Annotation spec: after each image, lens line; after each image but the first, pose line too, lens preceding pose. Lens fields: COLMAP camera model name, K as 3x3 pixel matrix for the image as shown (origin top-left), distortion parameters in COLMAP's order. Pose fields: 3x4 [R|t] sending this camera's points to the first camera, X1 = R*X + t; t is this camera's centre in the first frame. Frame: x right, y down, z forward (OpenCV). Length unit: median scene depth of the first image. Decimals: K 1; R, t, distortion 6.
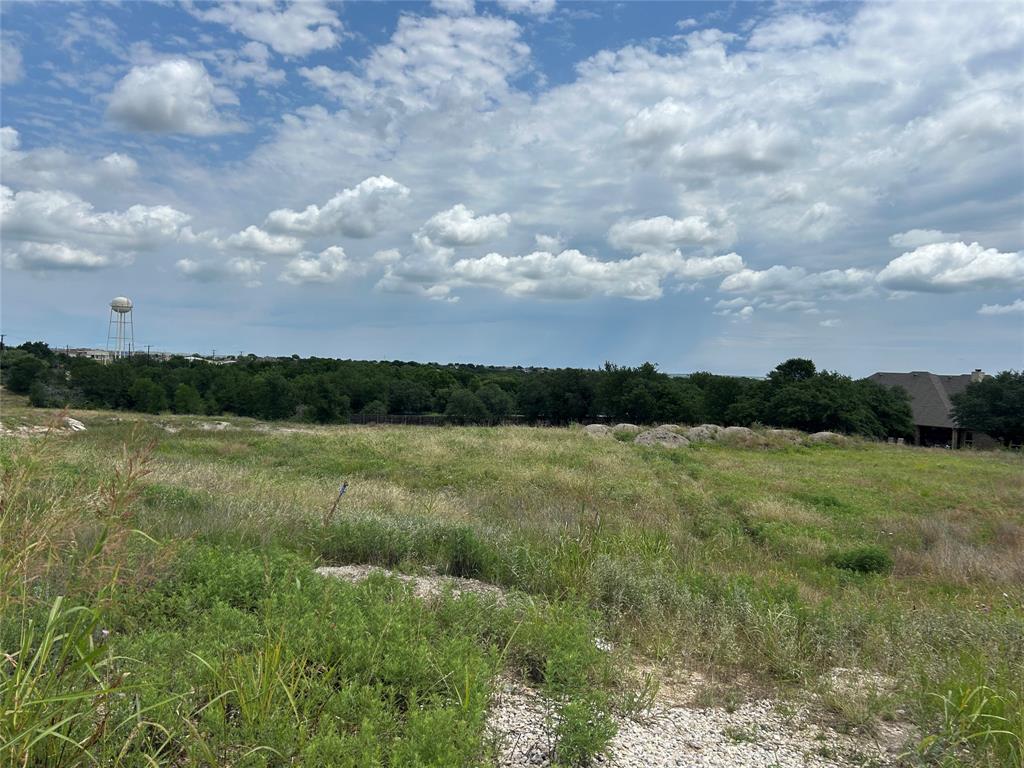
lens RADIAL K [[783.2, 0, 500.8], [0, 783.2, 401.2], [0, 0, 1]] dist [0.049362, -0.056378]
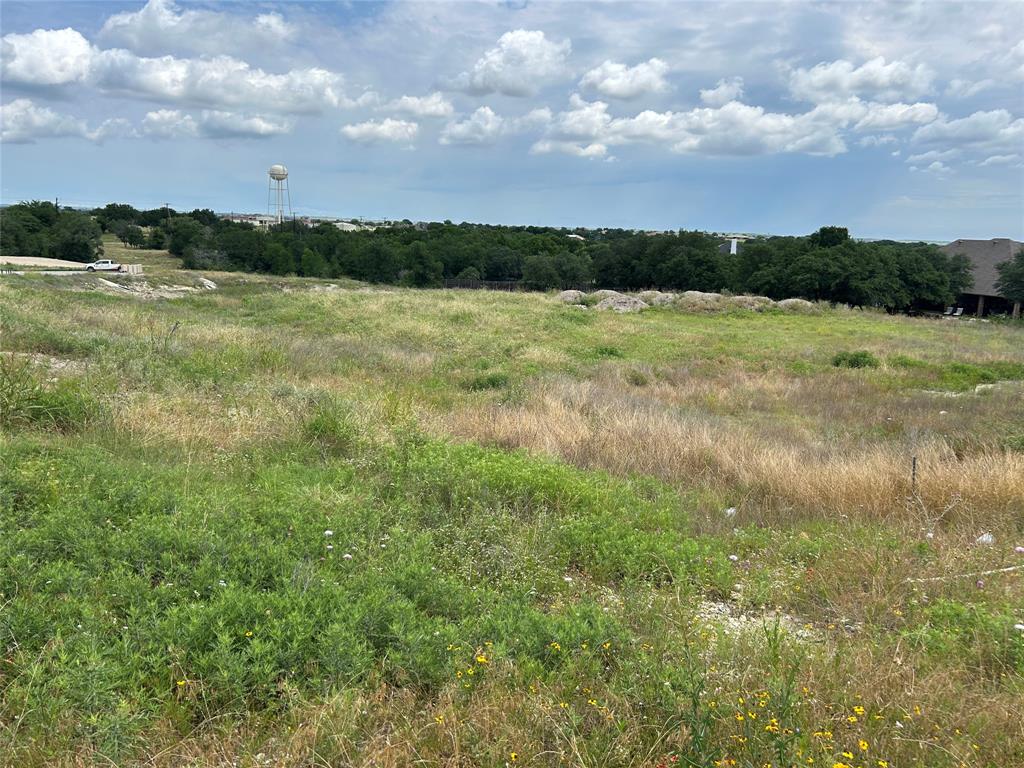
lens RADIAL K [[783.2, 0, 570.0], [0, 783.2, 478.5], [0, 0, 1]] dist [0.049362, -0.056378]
pose [[0.979586, 0.059616, -0.191981, 0.197756], [-0.008355, 0.966262, 0.257425, 0.001225], [0.200851, -0.250565, 0.947035, -0.069472]]
